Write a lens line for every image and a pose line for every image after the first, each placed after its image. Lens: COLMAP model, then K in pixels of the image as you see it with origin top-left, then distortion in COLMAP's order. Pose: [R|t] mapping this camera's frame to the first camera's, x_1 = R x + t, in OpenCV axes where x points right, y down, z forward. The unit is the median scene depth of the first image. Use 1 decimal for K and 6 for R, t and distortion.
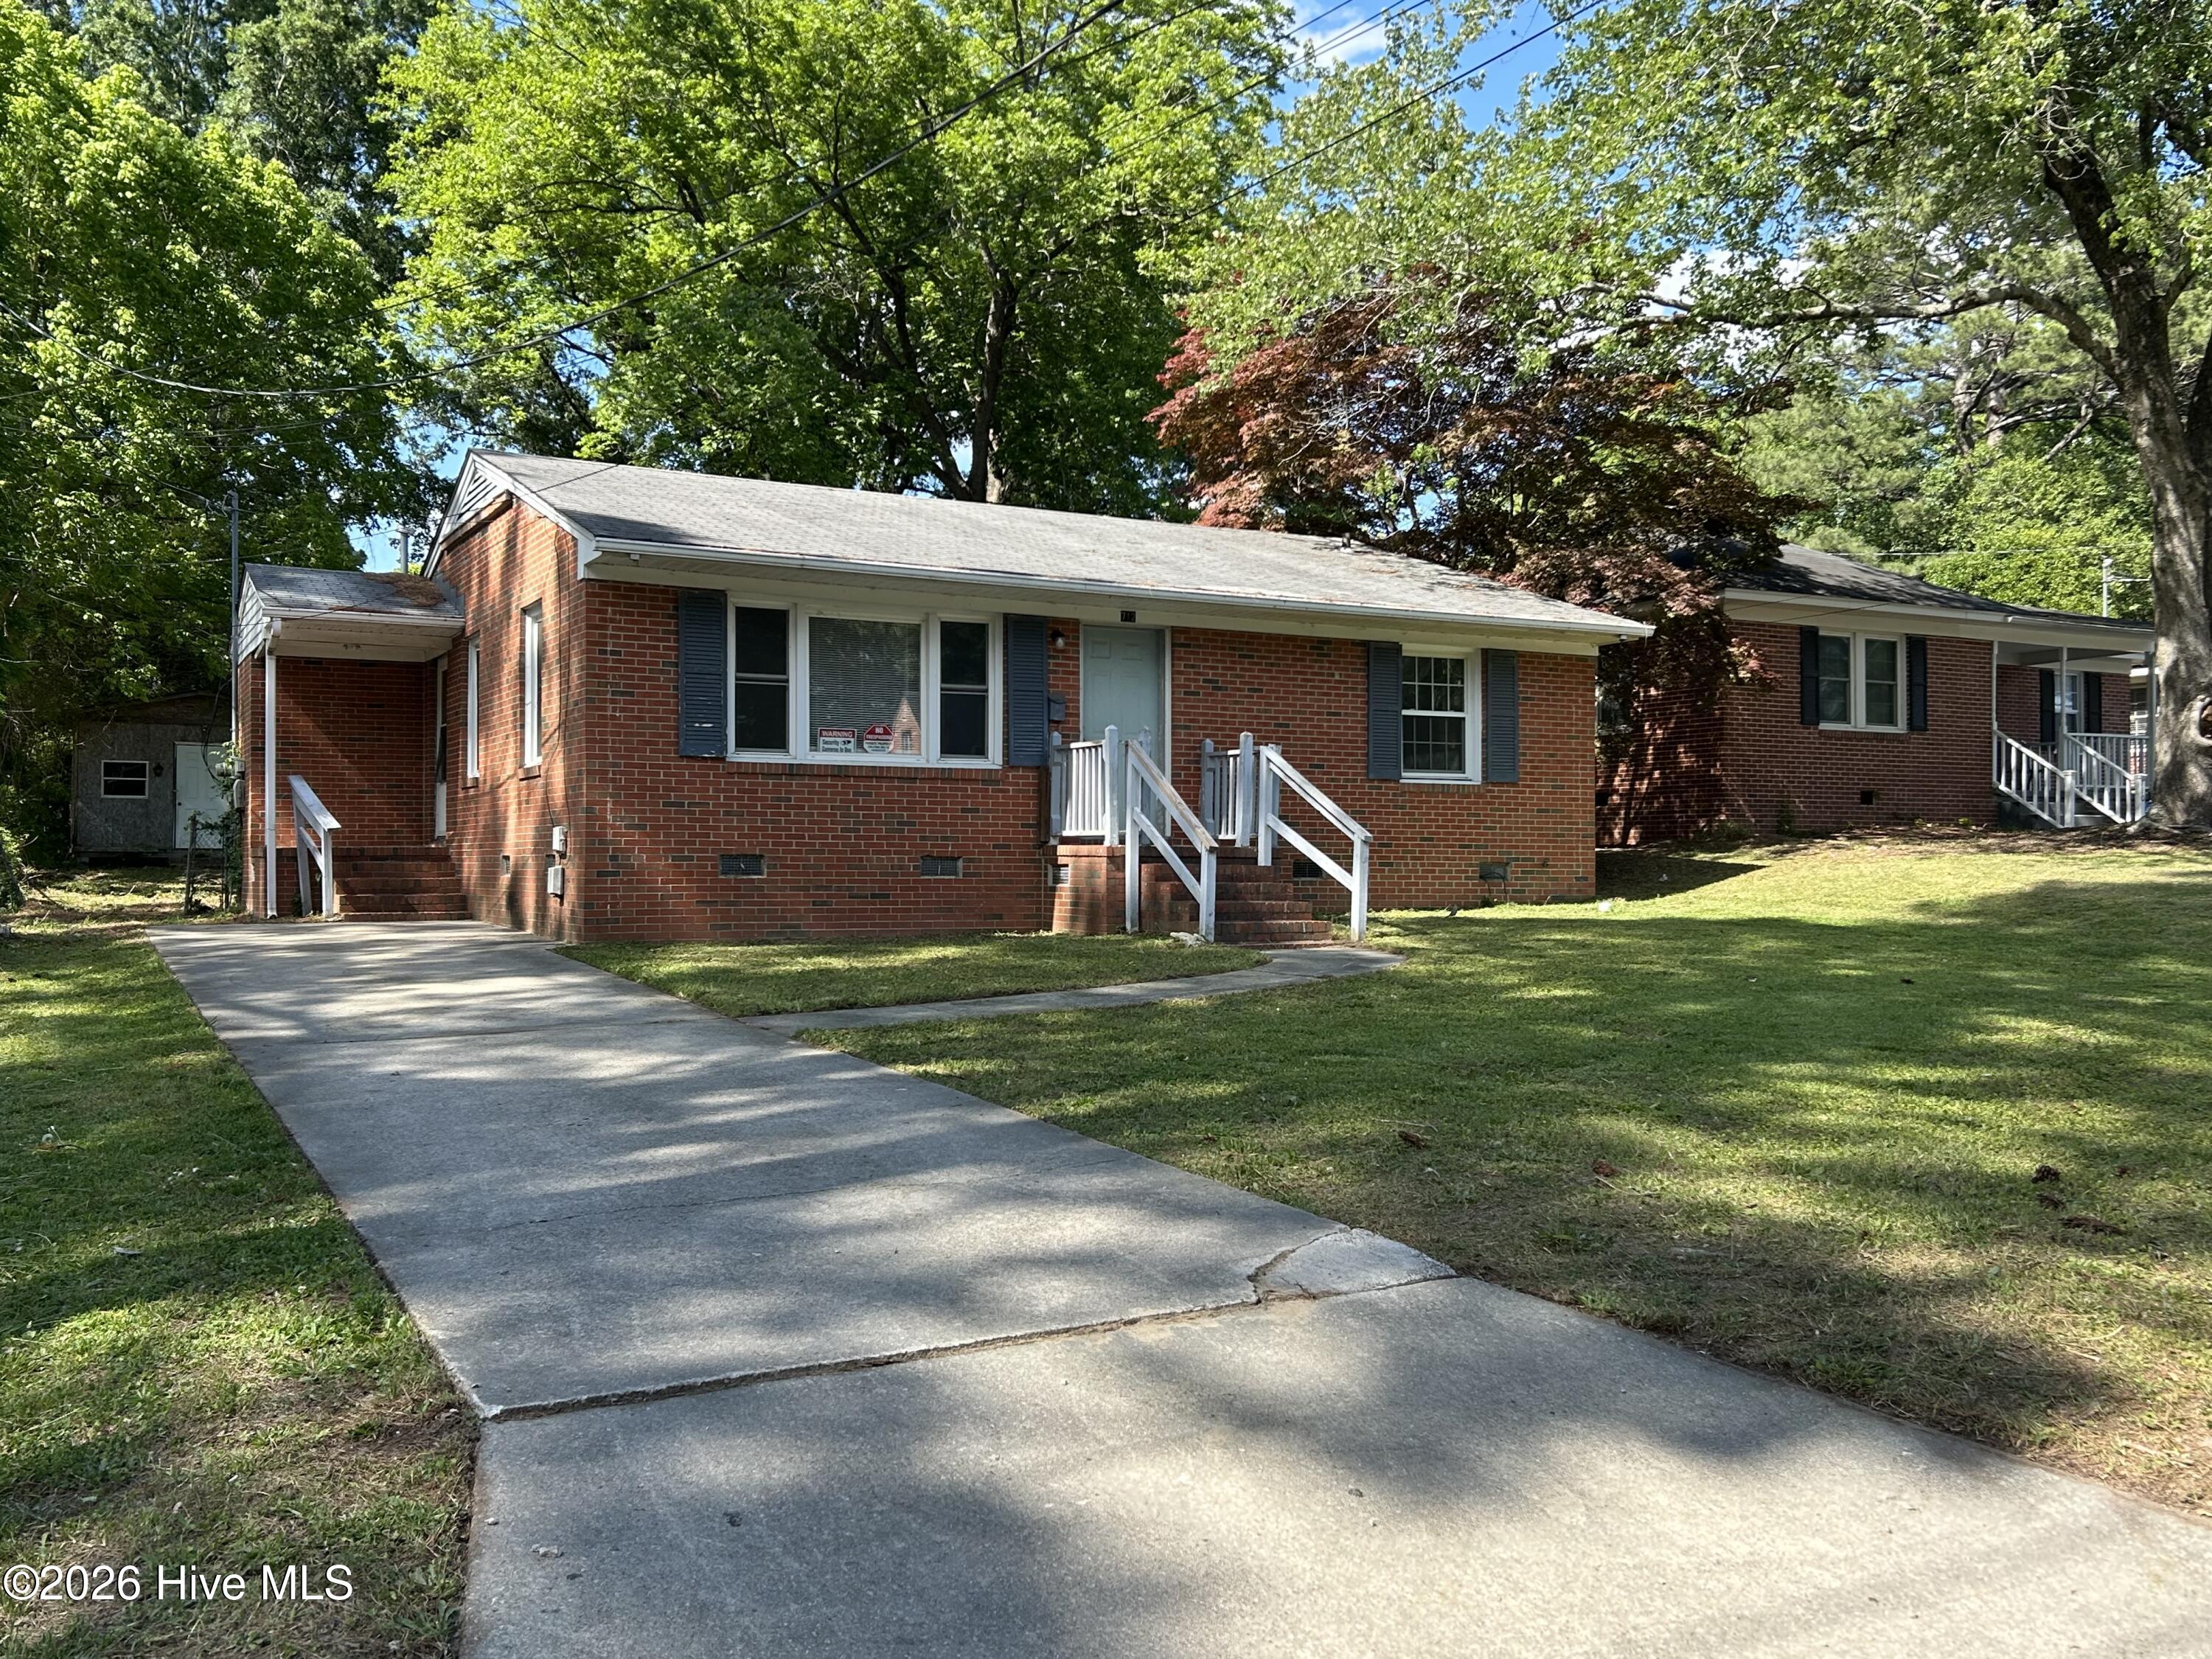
lens RADIAL K [[2033.8, 0, 1106.0], [0, 2033.8, 829.5], [0, 0, 1]] dist [0.187449, -0.377210]
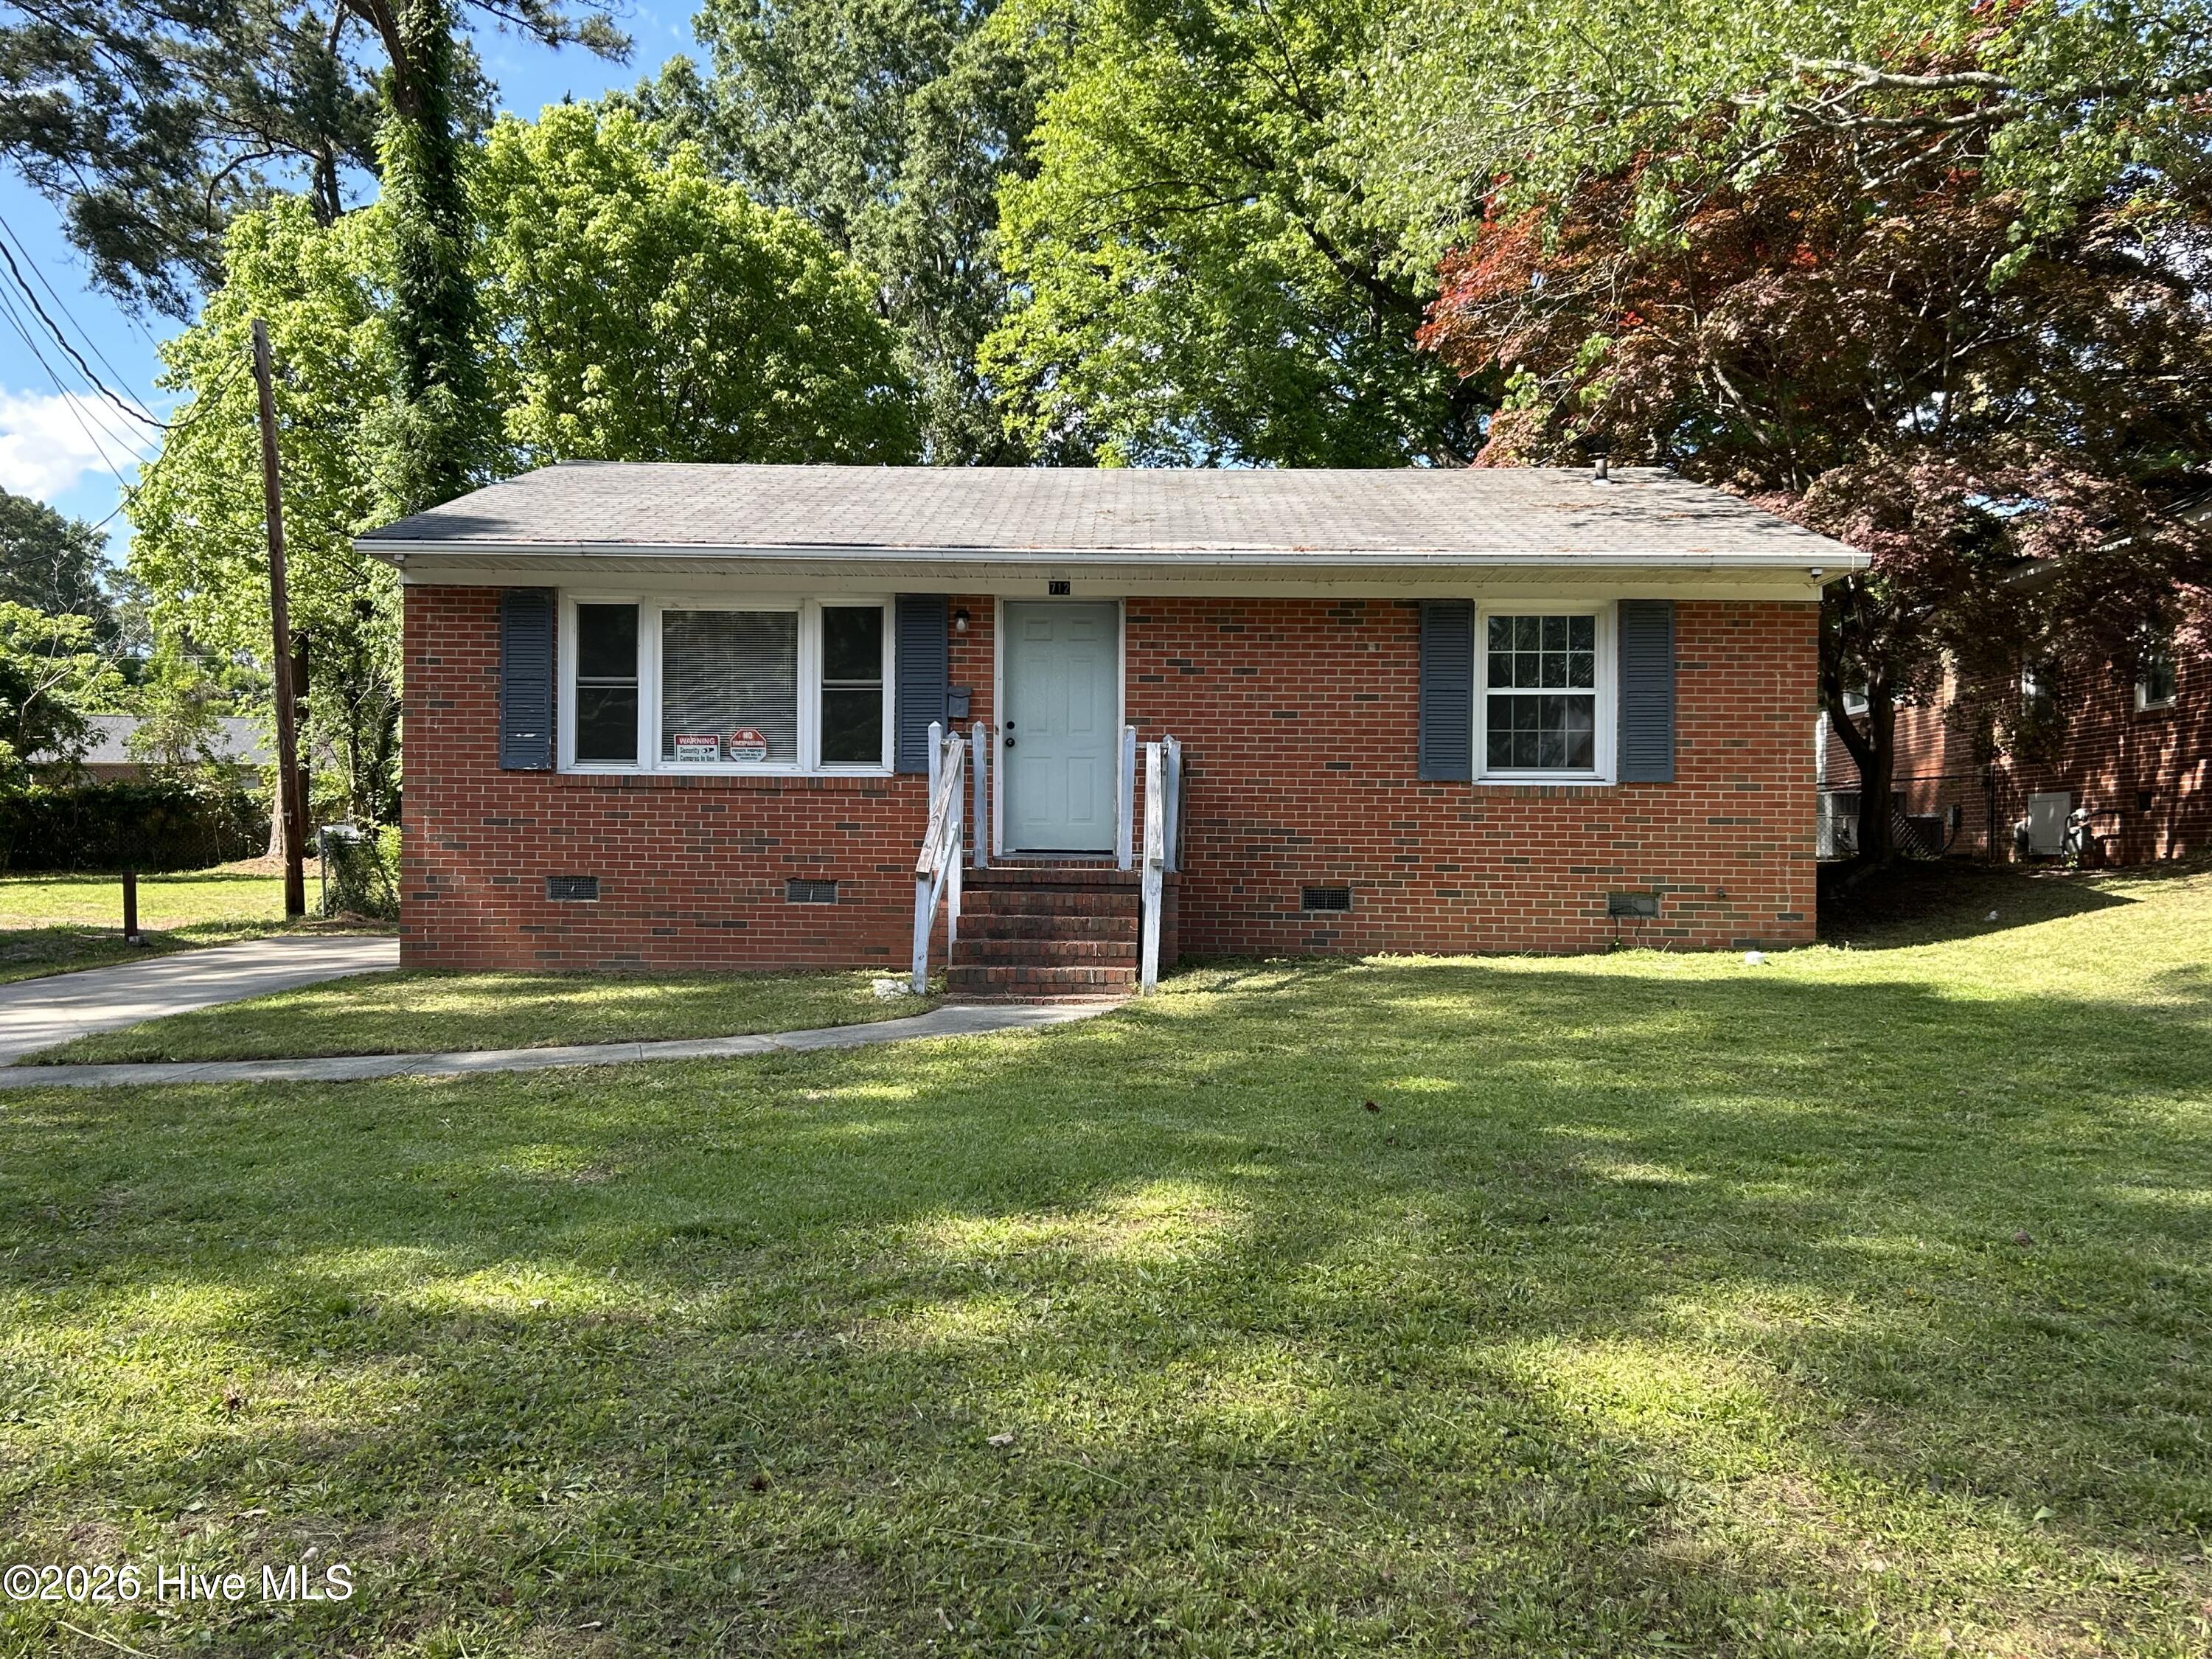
lens RADIAL K [[2033.8, 0, 1106.0], [0, 2033.8, 829.5], [0, 0, 1]] dist [0.187449, -0.377210]
pose [[0.864338, -0.005048, -0.502887, 0.455963], [0.002540, 0.999981, -0.005672, -0.002657], [0.502906, 0.003625, 0.864334, 0.310275]]
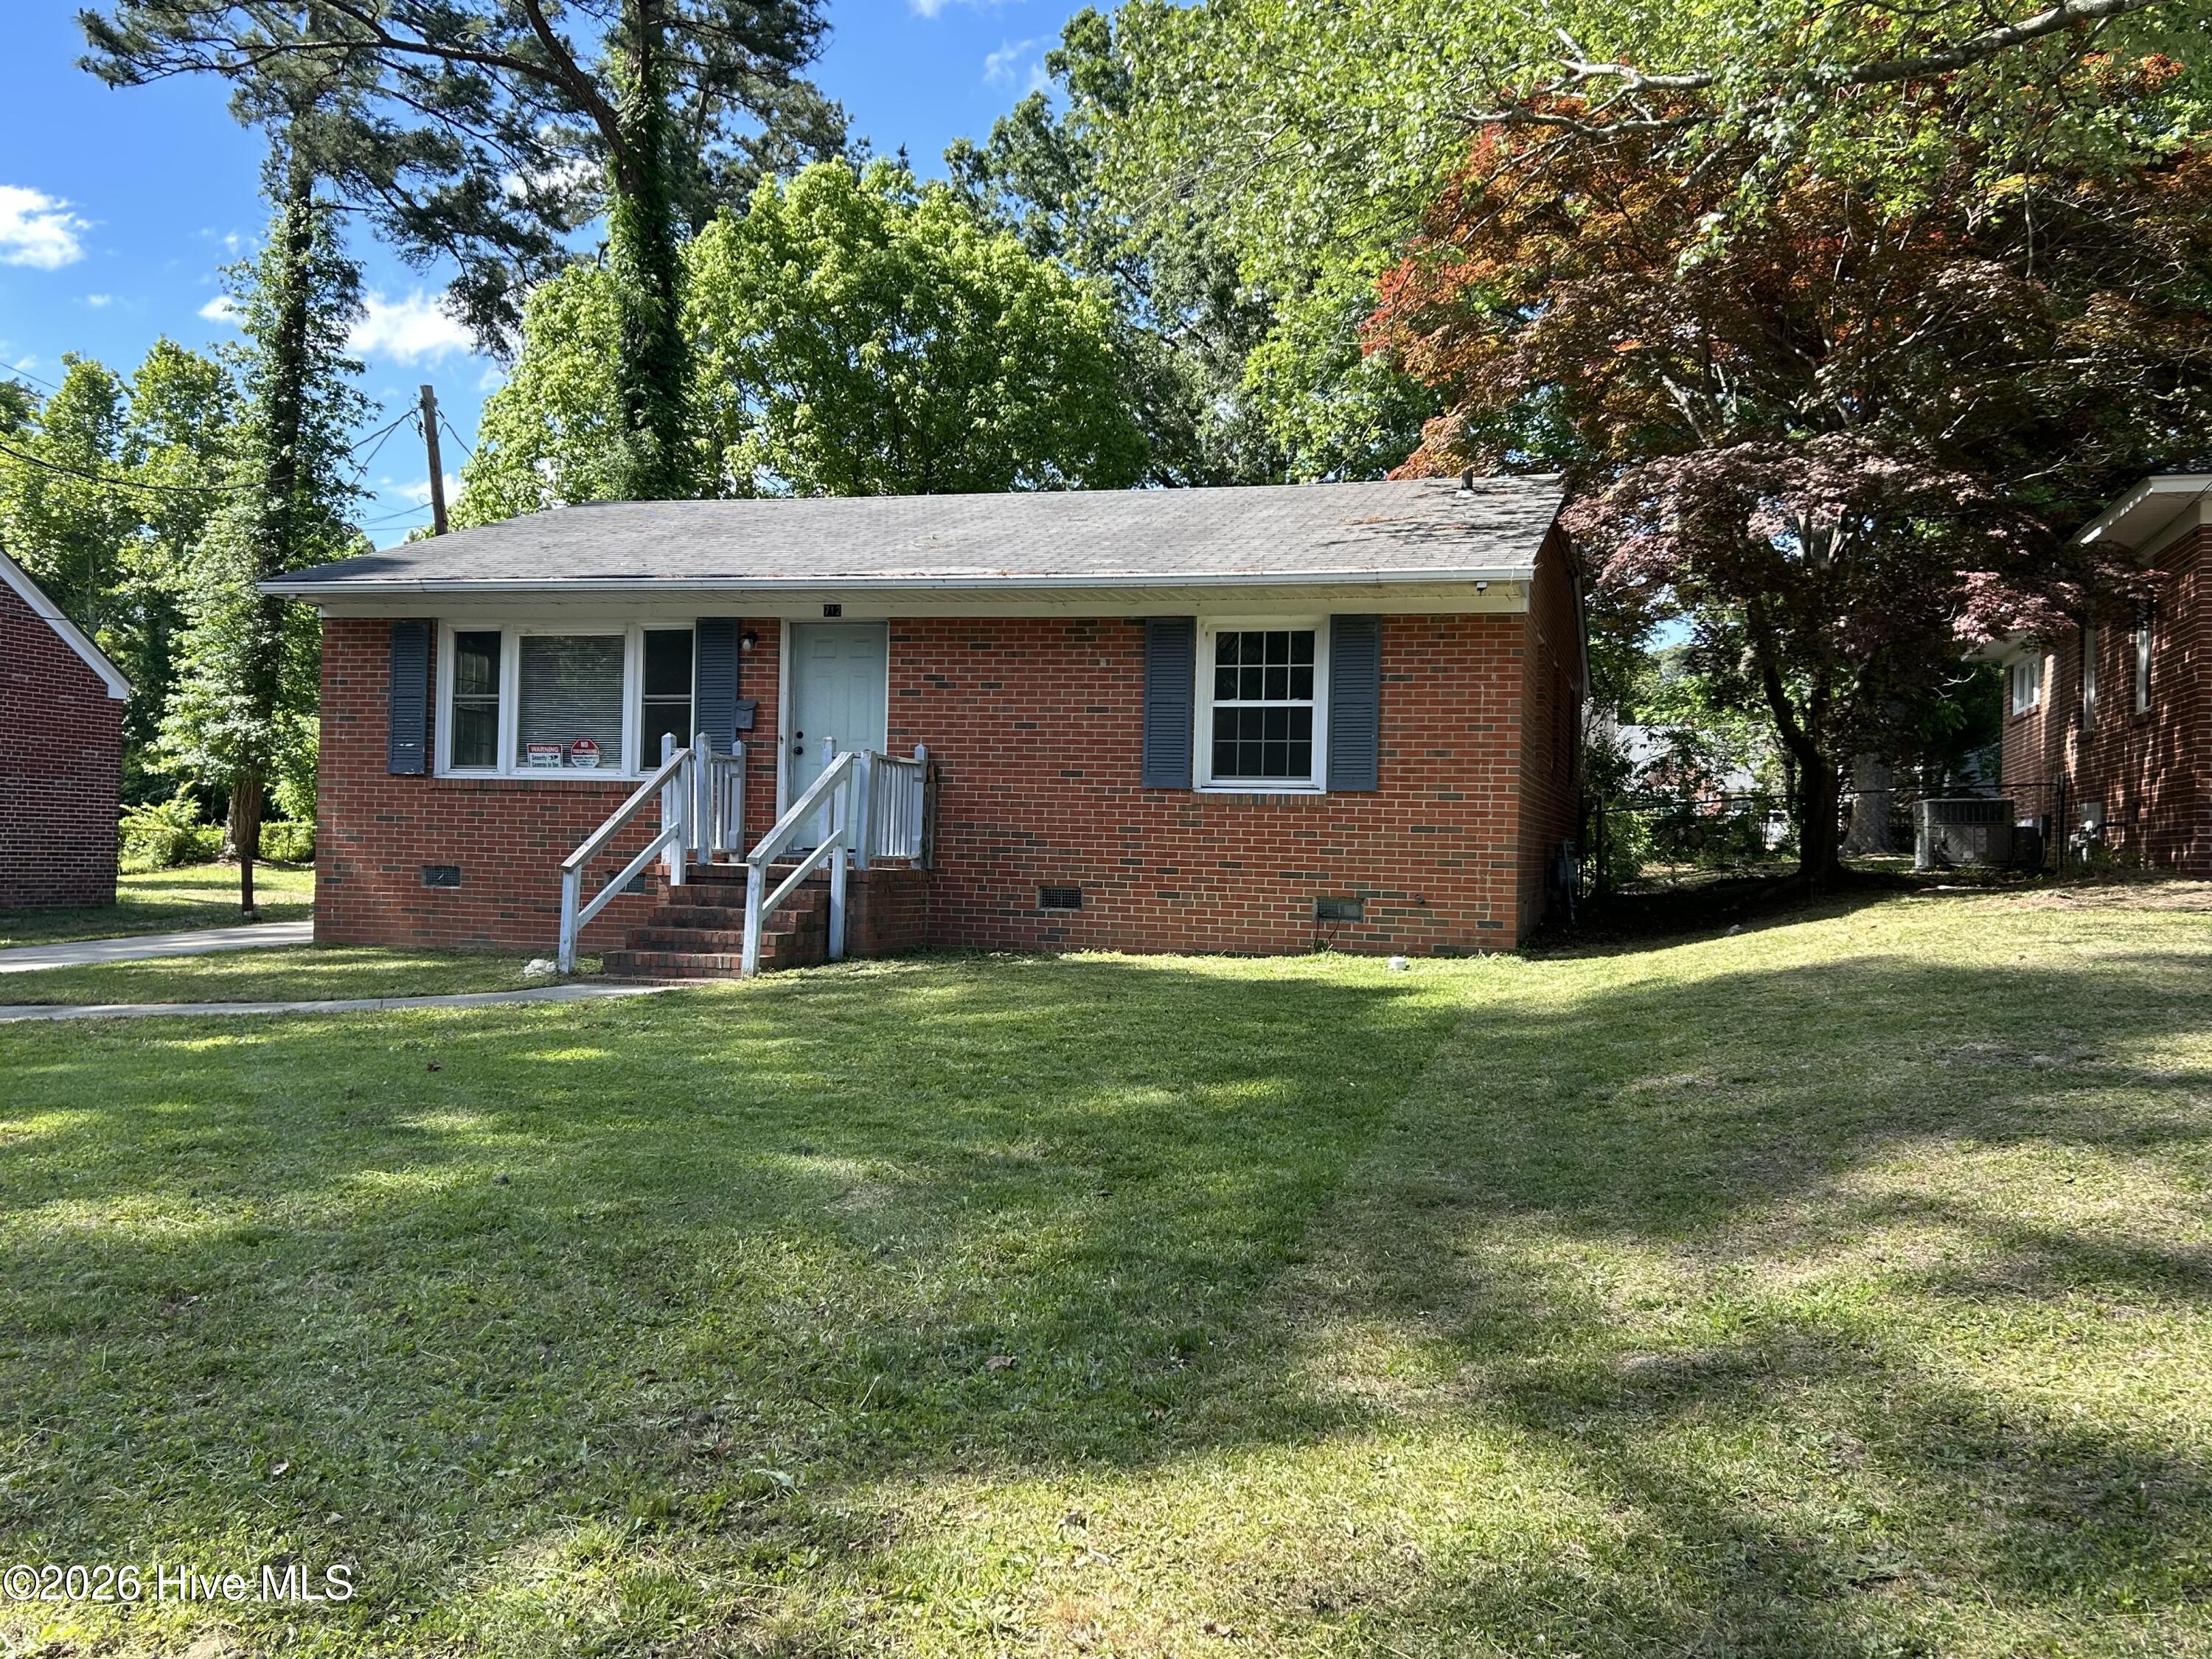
lens RADIAL K [[2033.8, 0, 1106.0], [0, 2033.8, 829.5], [0, 0, 1]] dist [0.187449, -0.377210]
pose [[0.698457, 0.003947, -0.715641, 0.770705], [-0.010021, 0.999941, -0.004265, -0.005231], [0.715582, 0.010150, 0.698455, 0.471952]]
